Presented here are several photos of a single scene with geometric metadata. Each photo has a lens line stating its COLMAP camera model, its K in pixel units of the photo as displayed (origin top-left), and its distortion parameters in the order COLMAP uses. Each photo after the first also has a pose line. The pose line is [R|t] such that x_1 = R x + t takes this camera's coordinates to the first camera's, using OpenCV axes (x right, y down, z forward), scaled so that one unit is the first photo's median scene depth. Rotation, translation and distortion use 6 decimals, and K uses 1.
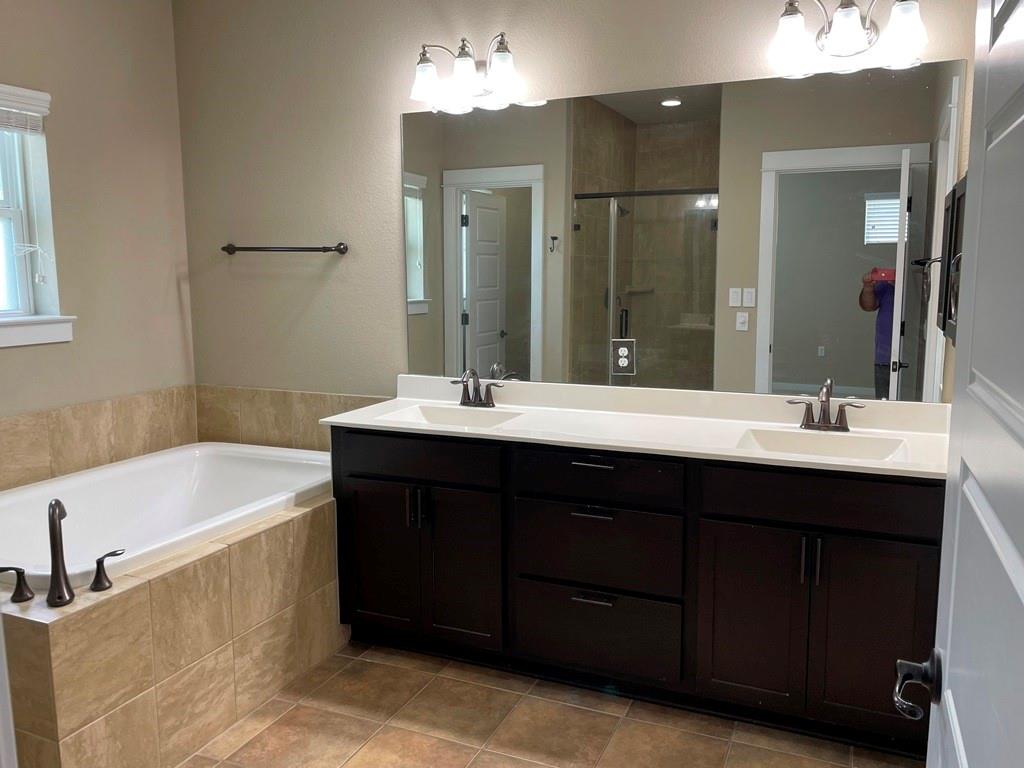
lens RADIAL K [[796.3, 0, 512.0], [0, 796.3, 384.0], [0, 0, 1]] dist [0.117900, -0.219833]
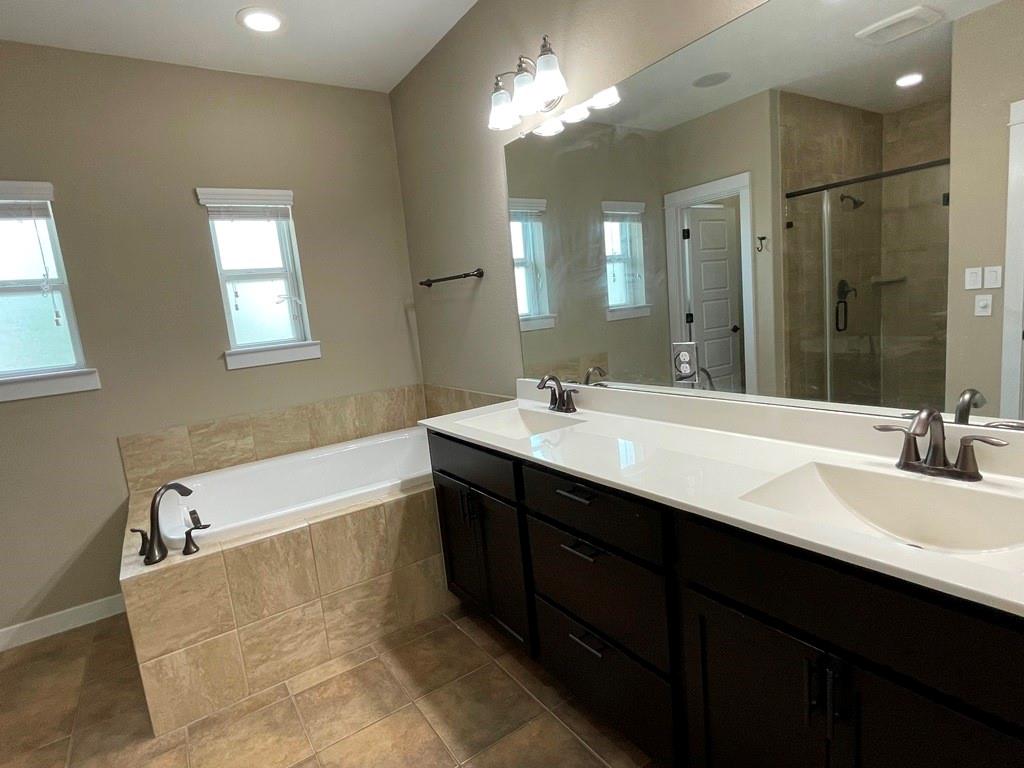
lens RADIAL K [[530.2, 0, 509.8], [0, 530.2, 387.8], [0, 0, 1]] dist [0.003584, -0.024643]
pose [[0.837682, 0.007932, -0.546100, 0.323901], [0.017101, 0.999023, 0.040742, -0.036746], [0.545890, -0.043467, 0.836729, 0.445406]]
